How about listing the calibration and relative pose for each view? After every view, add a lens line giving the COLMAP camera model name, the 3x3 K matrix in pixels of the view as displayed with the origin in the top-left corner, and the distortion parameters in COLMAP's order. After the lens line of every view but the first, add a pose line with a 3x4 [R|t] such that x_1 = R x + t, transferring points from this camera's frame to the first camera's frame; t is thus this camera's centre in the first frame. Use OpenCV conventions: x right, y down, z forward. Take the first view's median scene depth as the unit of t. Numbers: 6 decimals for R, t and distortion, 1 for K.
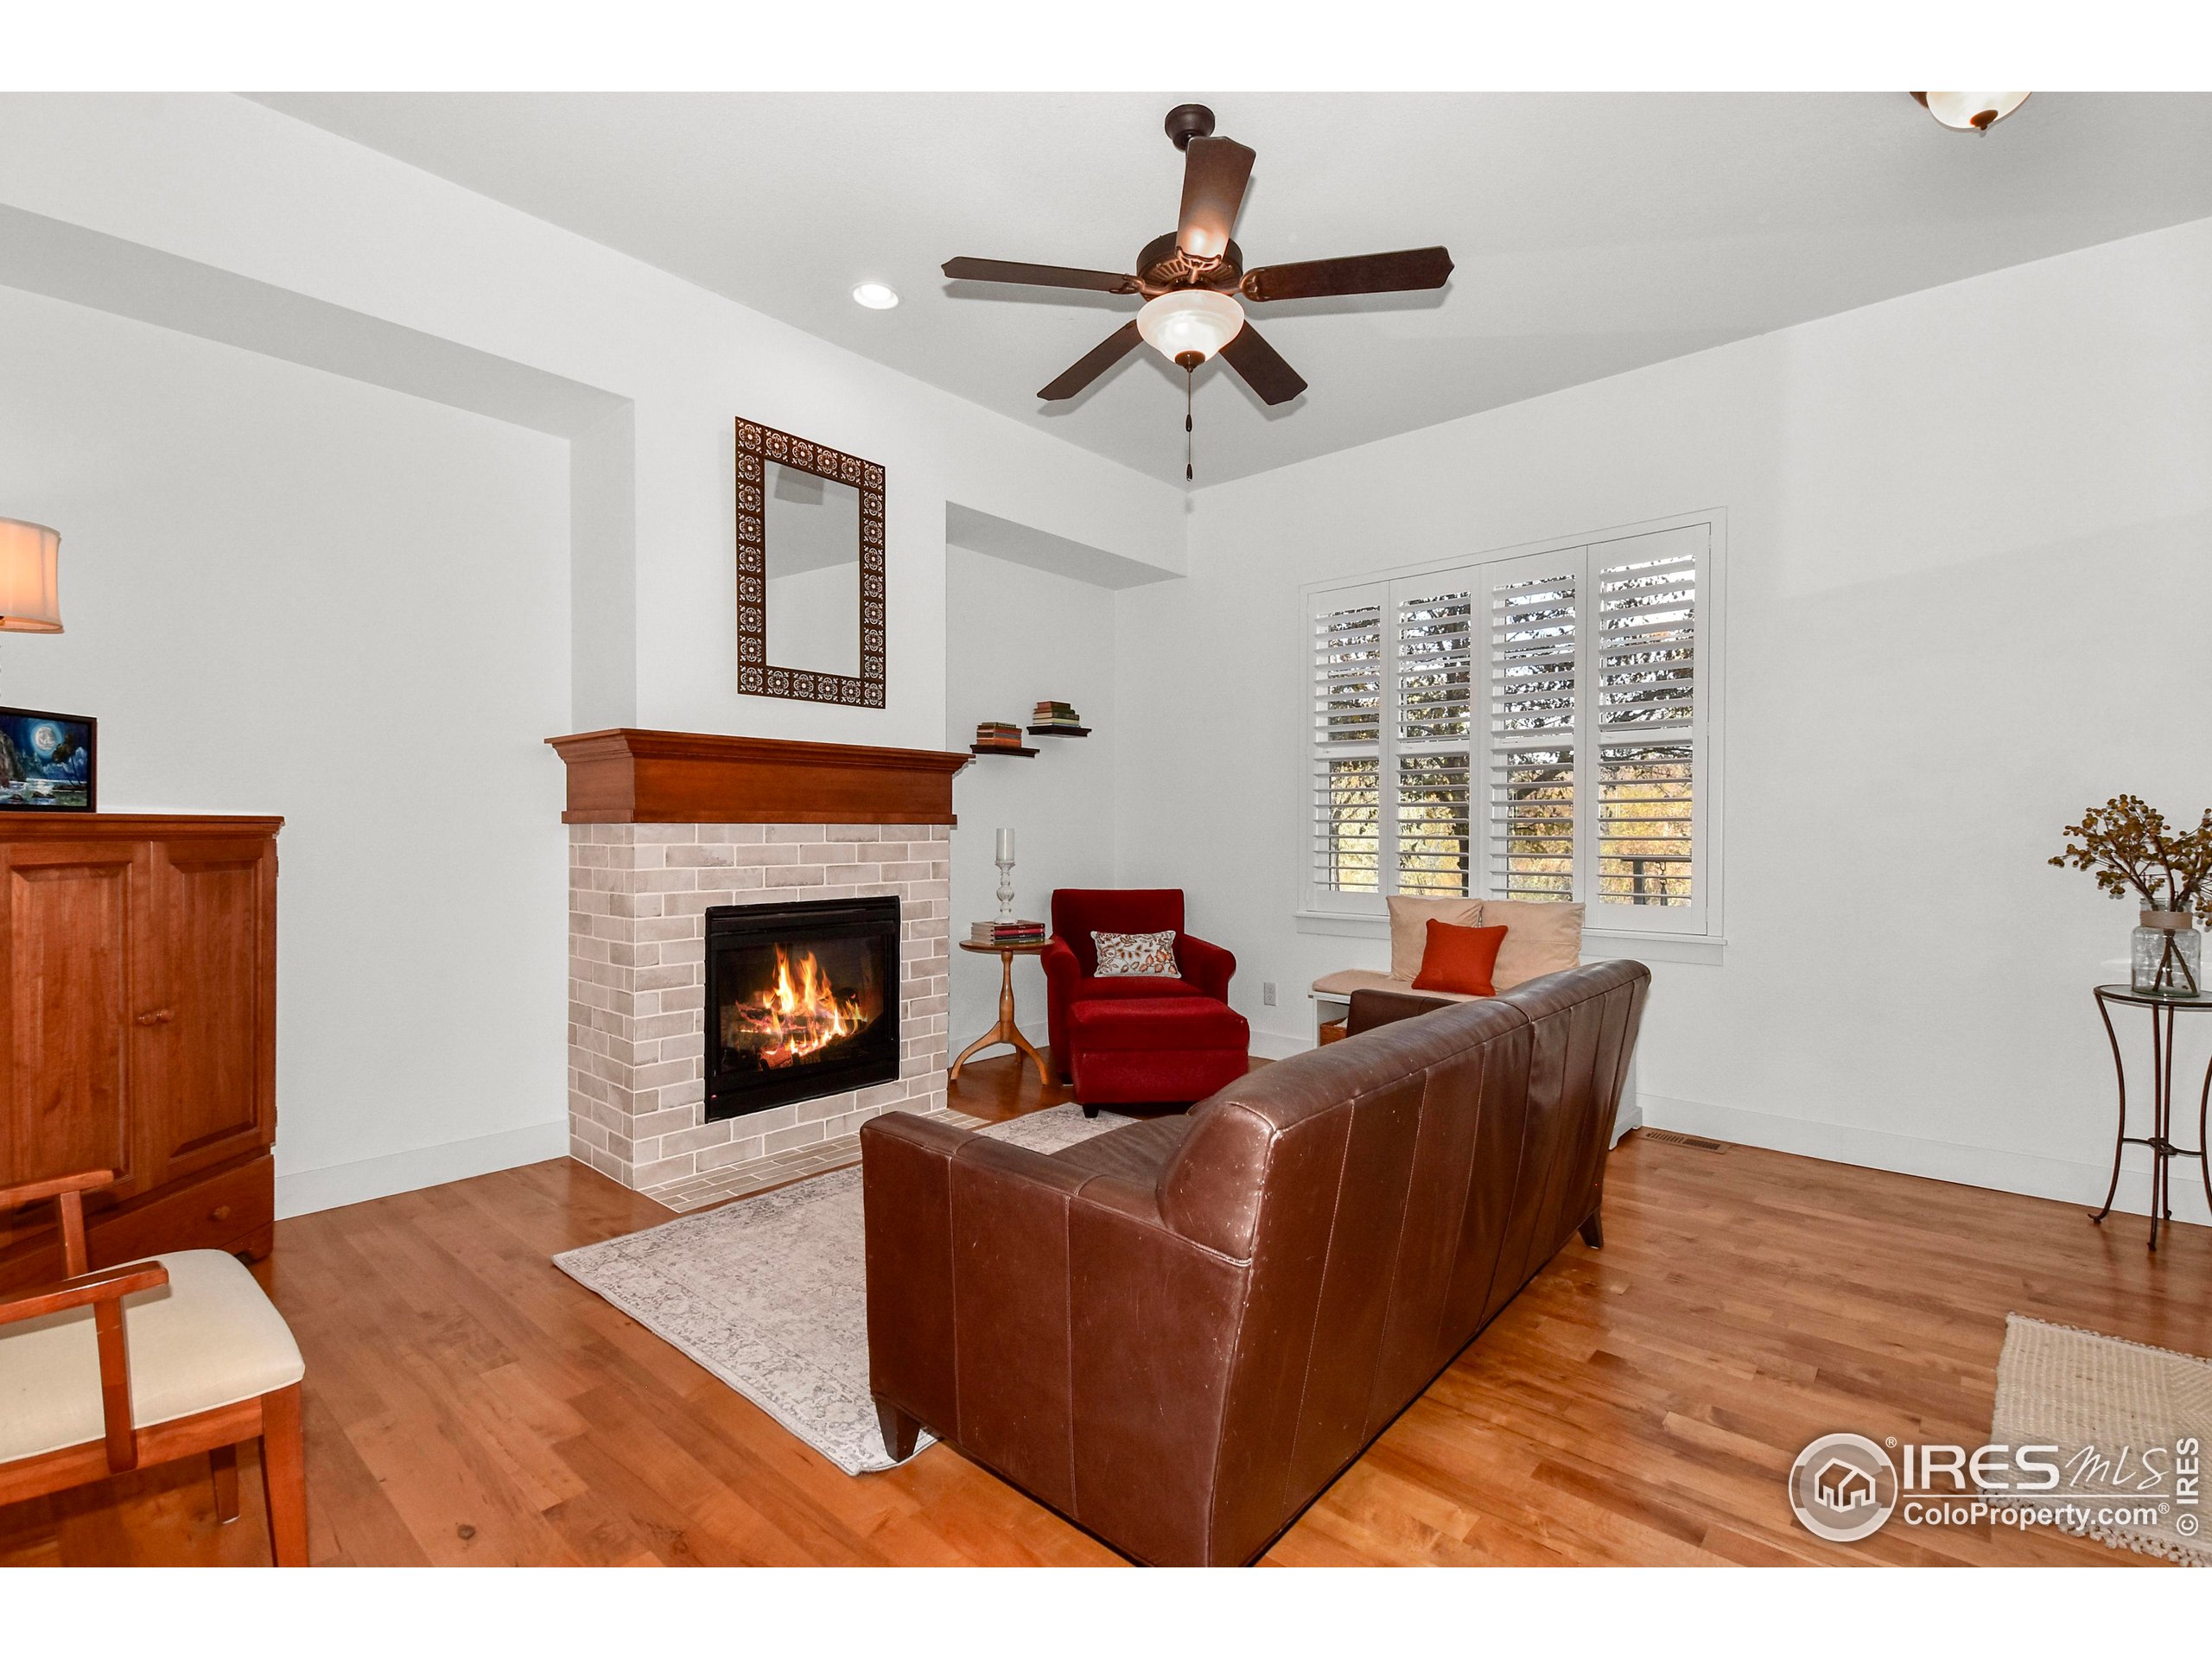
lens RADIAL K [[998.6, 0, 1098.0], [0, 998.6, 842.2], [0, 0, 1]] dist [0.000077, -0.011323]
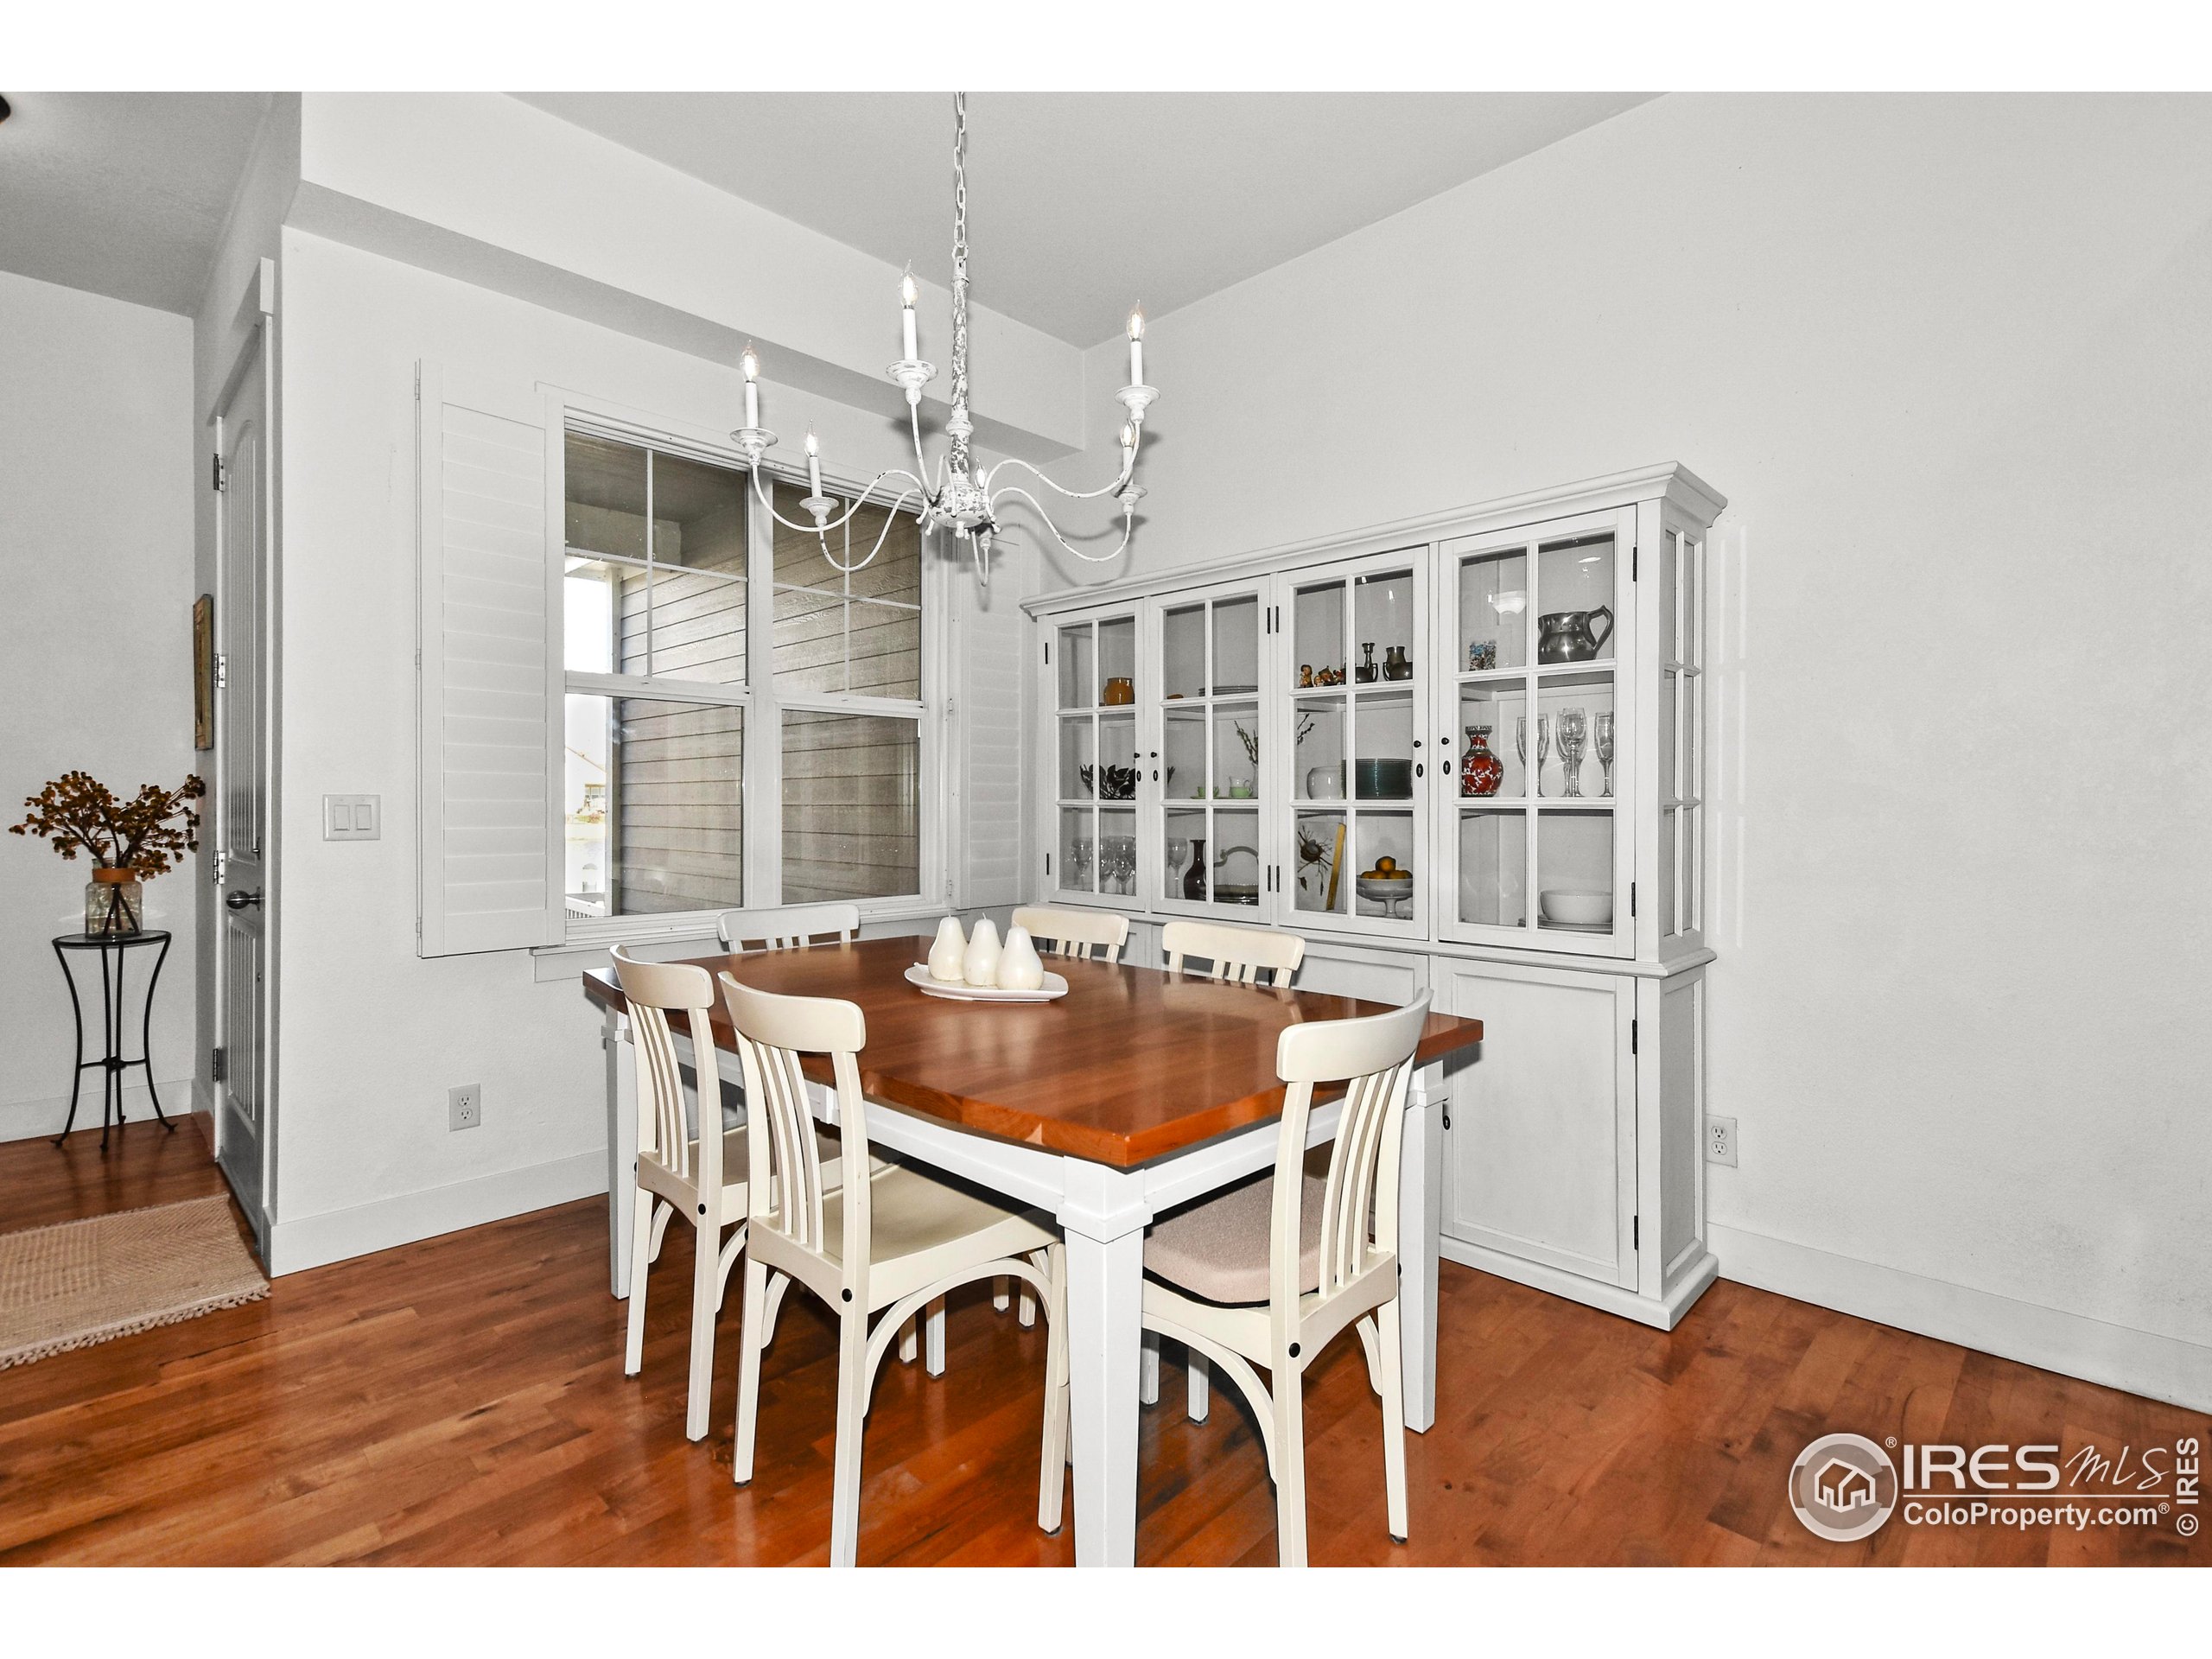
lens RADIAL K [[1042.1, 0, 1106.1], [0, 1042.1, 800.8], [0, 0, 1]] dist [0.030678, -0.016776]
pose [[0.047657, 0.005621, 0.998848, -0.130946], [0.007872, 0.999951, -0.006002, 0.003621], [-0.998833, 0.008149, 0.047610, -0.235436]]
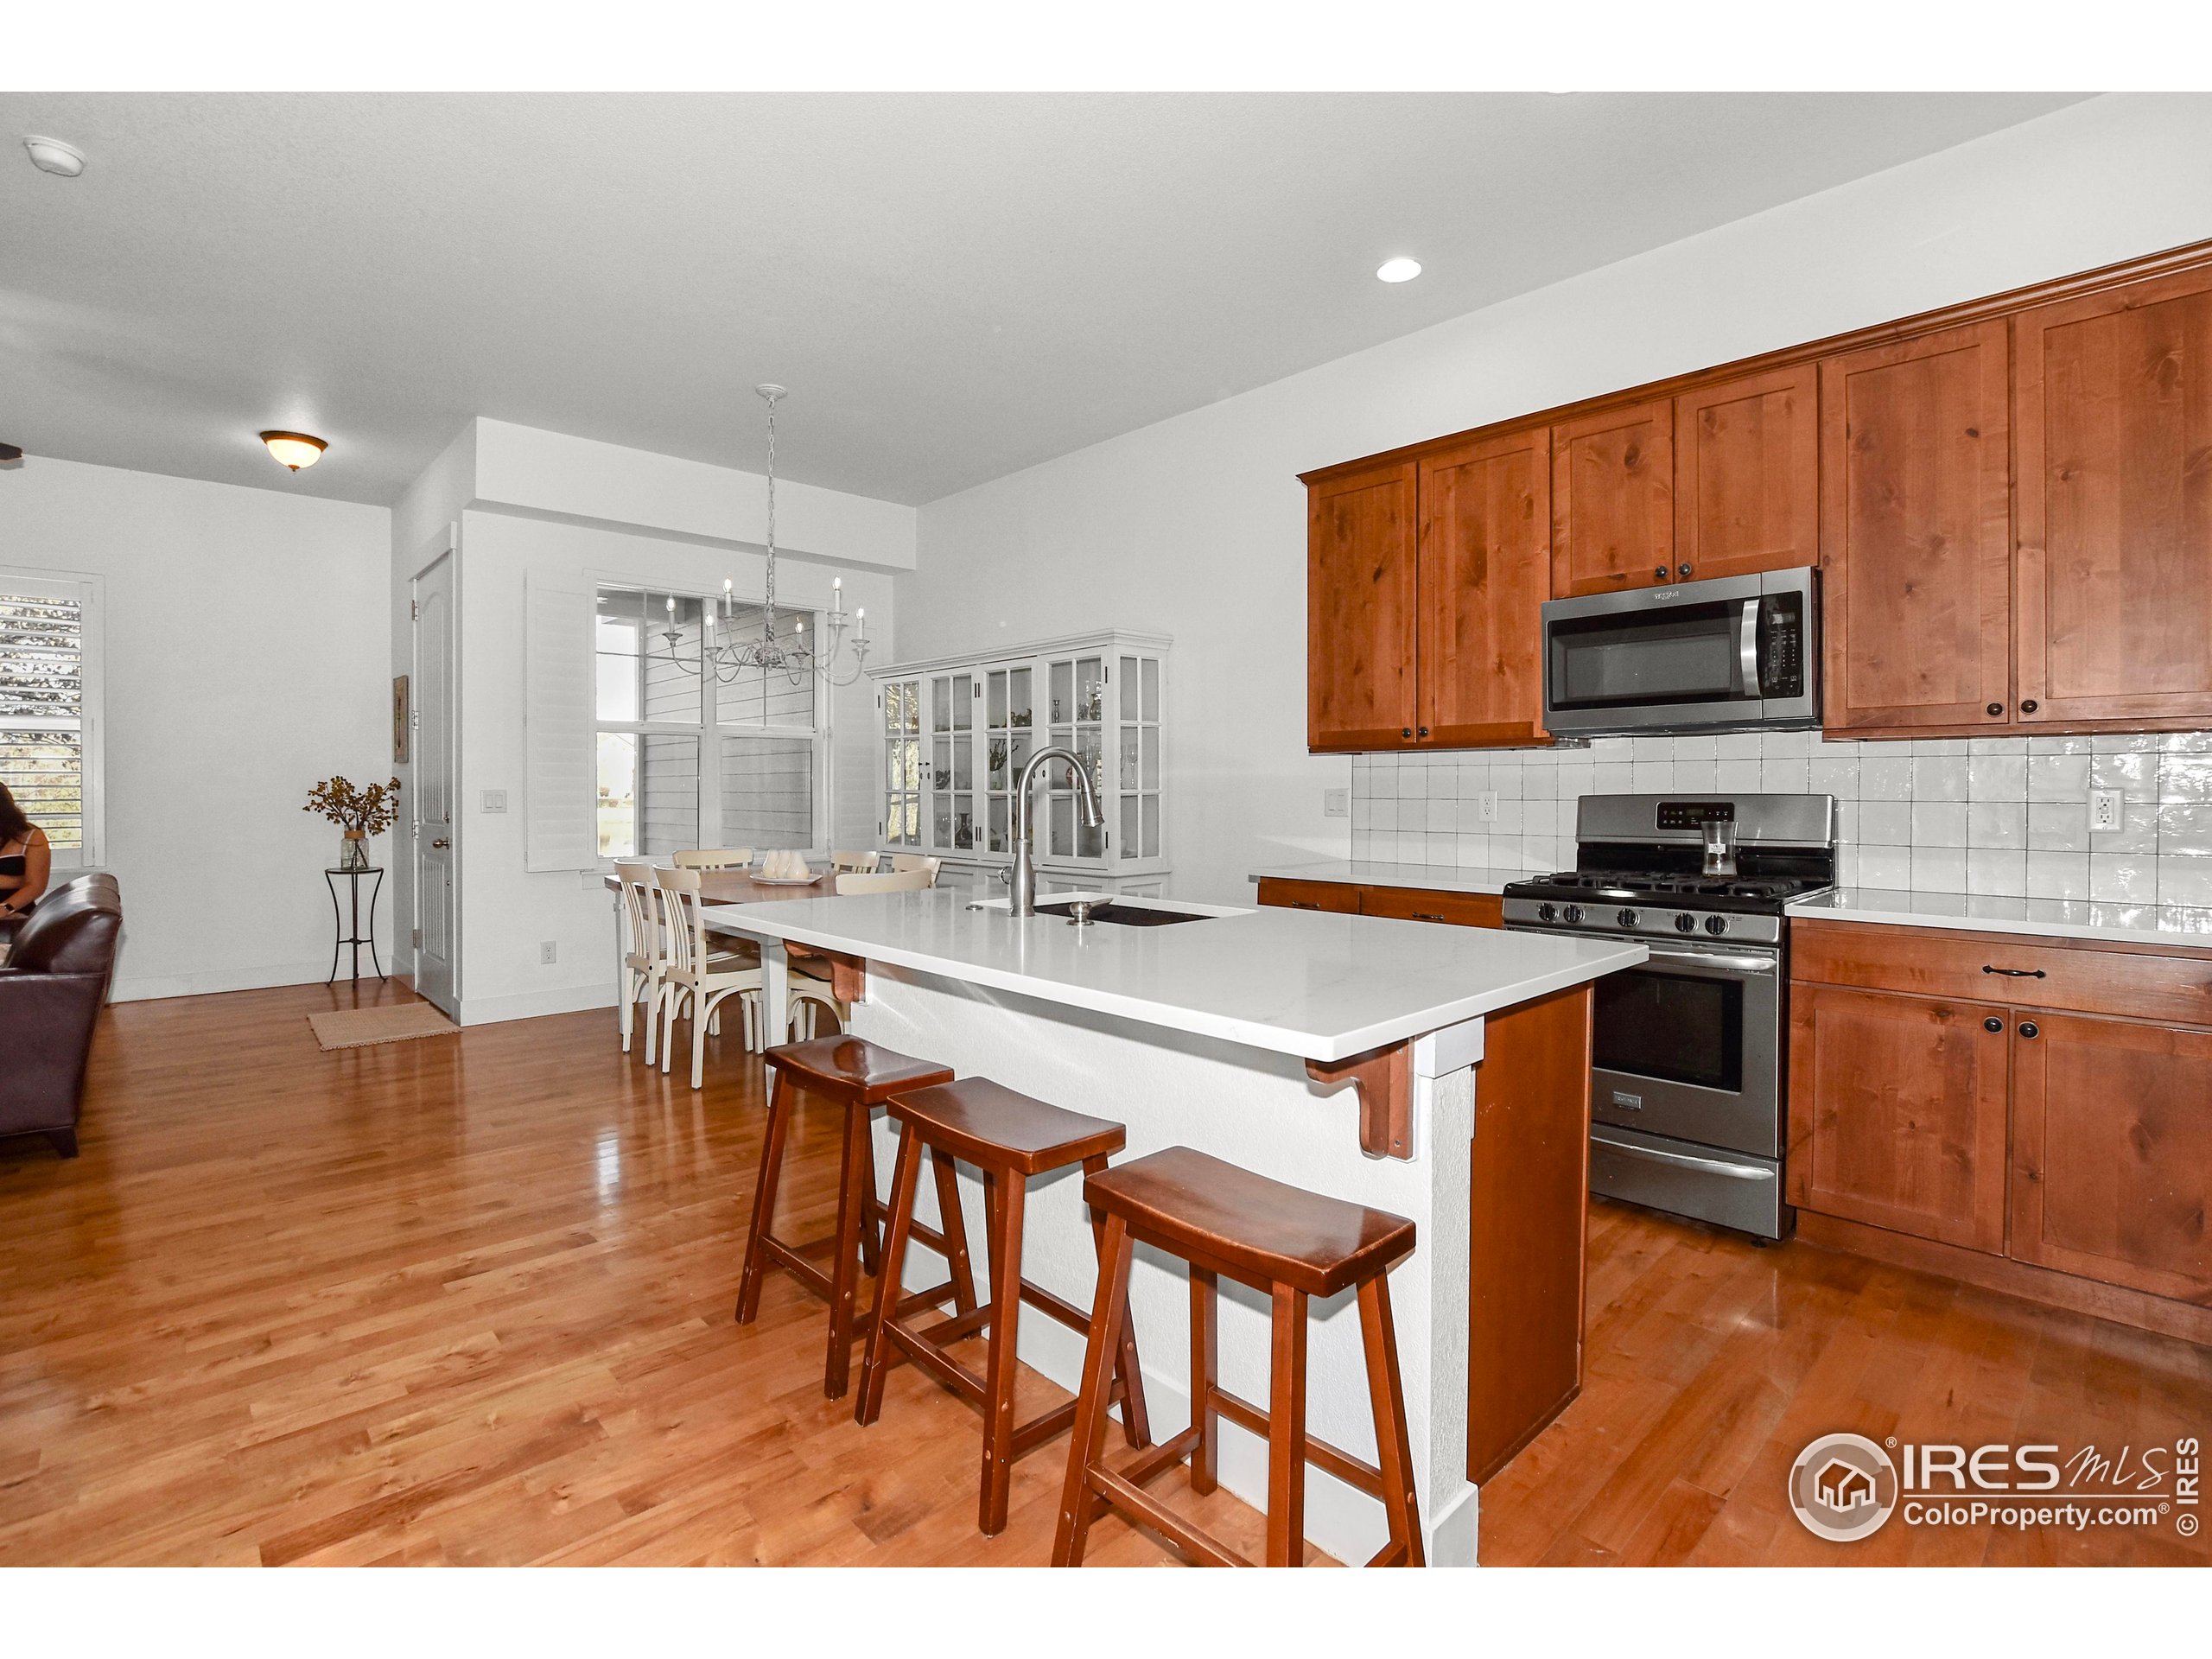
lens RADIAL K [[1047.6, 0, 1091.4], [0, 1047.6, 797.0], [0, 0, 1]] dist [-0.028902, 0.000181]
pose [[0.092748, -0.006223, 0.995670, -0.817384], [0.010500, 0.999931, 0.005272, 0.001934], [-0.995634, 0.009965, 0.092807, -0.657727]]
